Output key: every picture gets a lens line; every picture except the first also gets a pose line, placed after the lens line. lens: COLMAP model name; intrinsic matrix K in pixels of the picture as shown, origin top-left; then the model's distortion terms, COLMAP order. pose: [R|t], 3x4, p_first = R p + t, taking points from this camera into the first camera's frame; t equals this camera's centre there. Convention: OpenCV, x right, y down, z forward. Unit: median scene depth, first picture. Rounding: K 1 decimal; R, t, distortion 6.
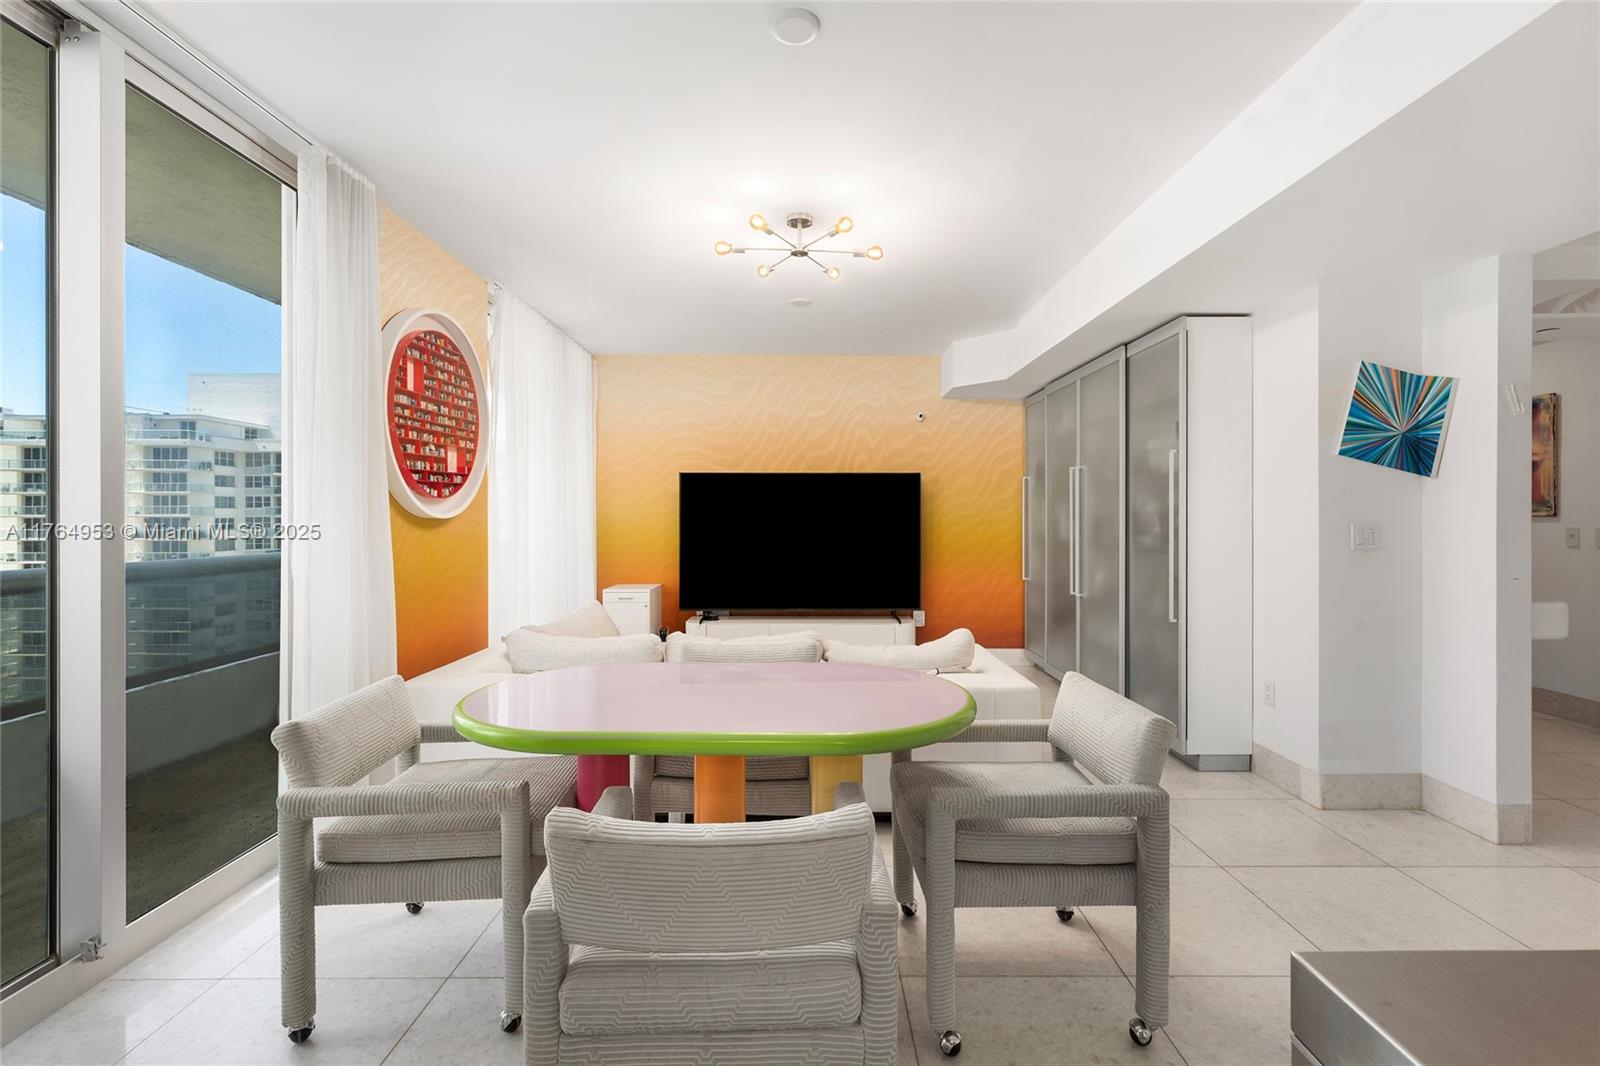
lens RADIAL K [[717.2, 0, 805.7], [0, 717.2, 515.8], [0, 0, 1]] dist [0.002496, 0.000248]
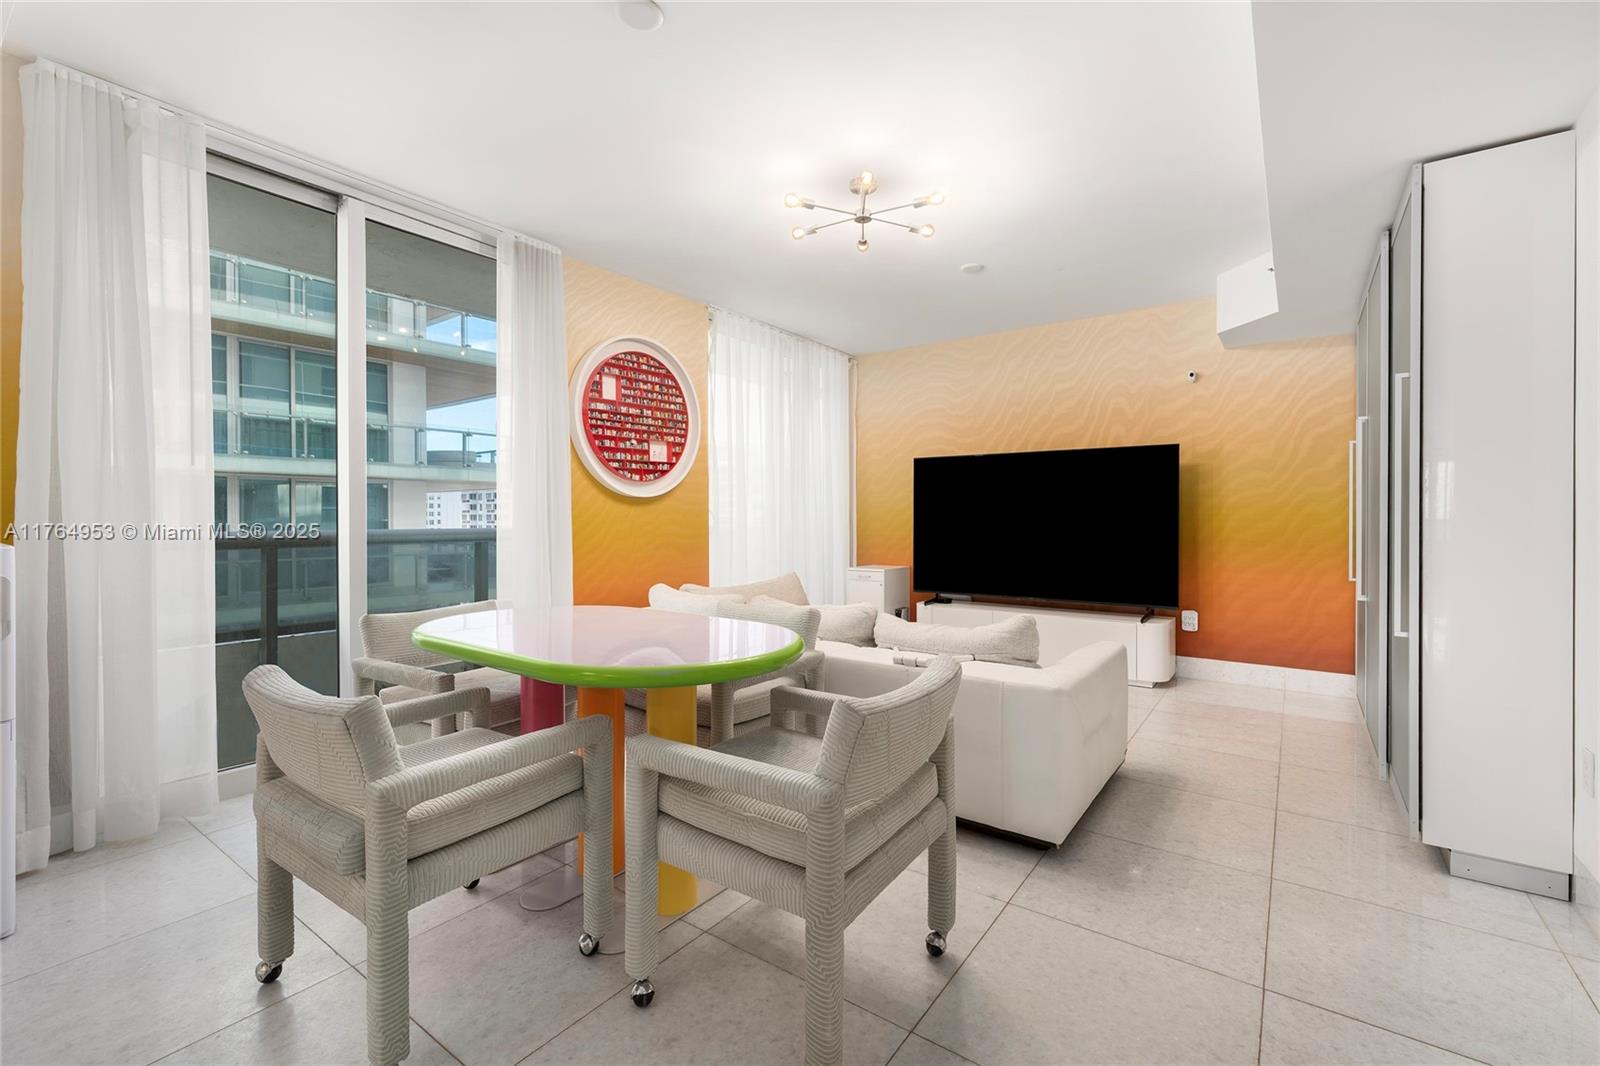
lens RADIAL K [[683.8, 0, 806.1], [0, 683.8, 520.4], [0, 0, 1]] dist [0.003423, 0.000093]
pose [[0.811453, 0.002381, -0.584413, 0.442109], [0.001067, 0.999984, 0.005556, 0.038388], [0.584417, -0.005131, 0.811438, 0.177603]]
